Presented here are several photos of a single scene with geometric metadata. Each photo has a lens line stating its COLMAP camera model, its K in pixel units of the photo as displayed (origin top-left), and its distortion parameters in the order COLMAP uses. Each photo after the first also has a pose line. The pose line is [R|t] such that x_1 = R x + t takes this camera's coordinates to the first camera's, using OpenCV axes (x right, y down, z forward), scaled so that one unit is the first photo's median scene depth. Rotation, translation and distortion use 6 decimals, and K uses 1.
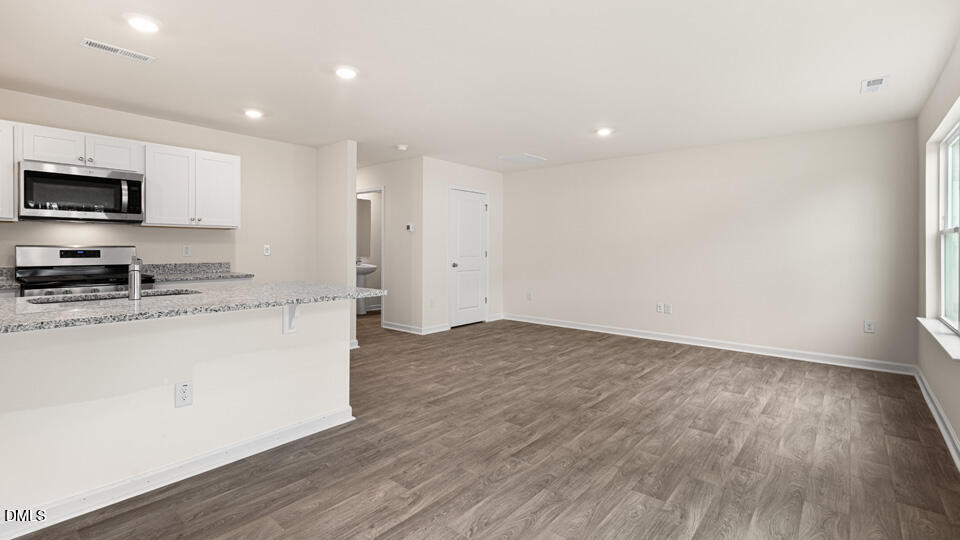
lens RADIAL K [[437.4, 0, 481.9], [0, 437.4, 247.5], [0, 0, 1]] dist [0.009427, -0.001752]
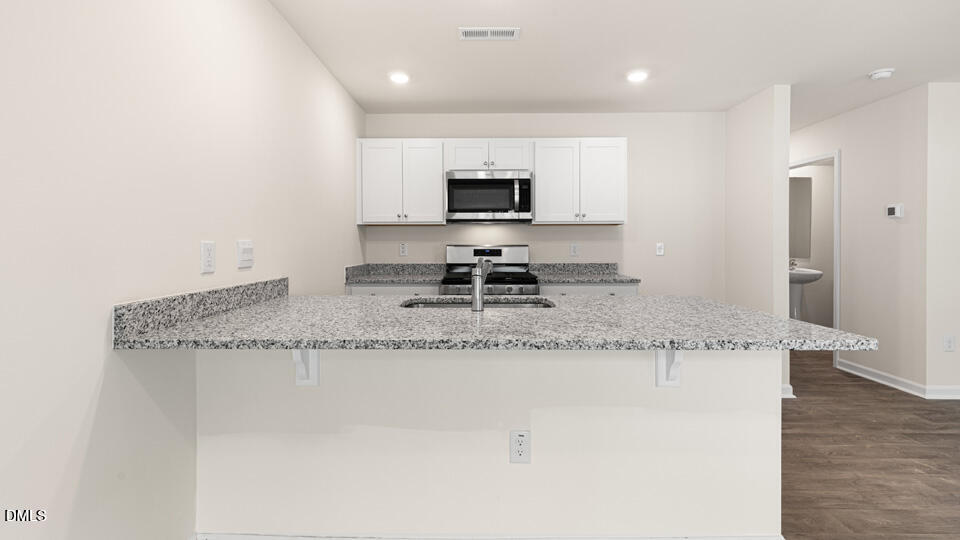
lens RADIAL K [[437.4, 0, 479.7], [0, 437.4, 249.1], [0, 0, 1]] dist [0.009427, -0.001752]
pose [[0.632418, 0.001994, -0.774625, -0.094515], [0.004722, 0.999968, 0.006430, -0.000984], [0.774613, -0.007724, 0.632388, 0.297890]]
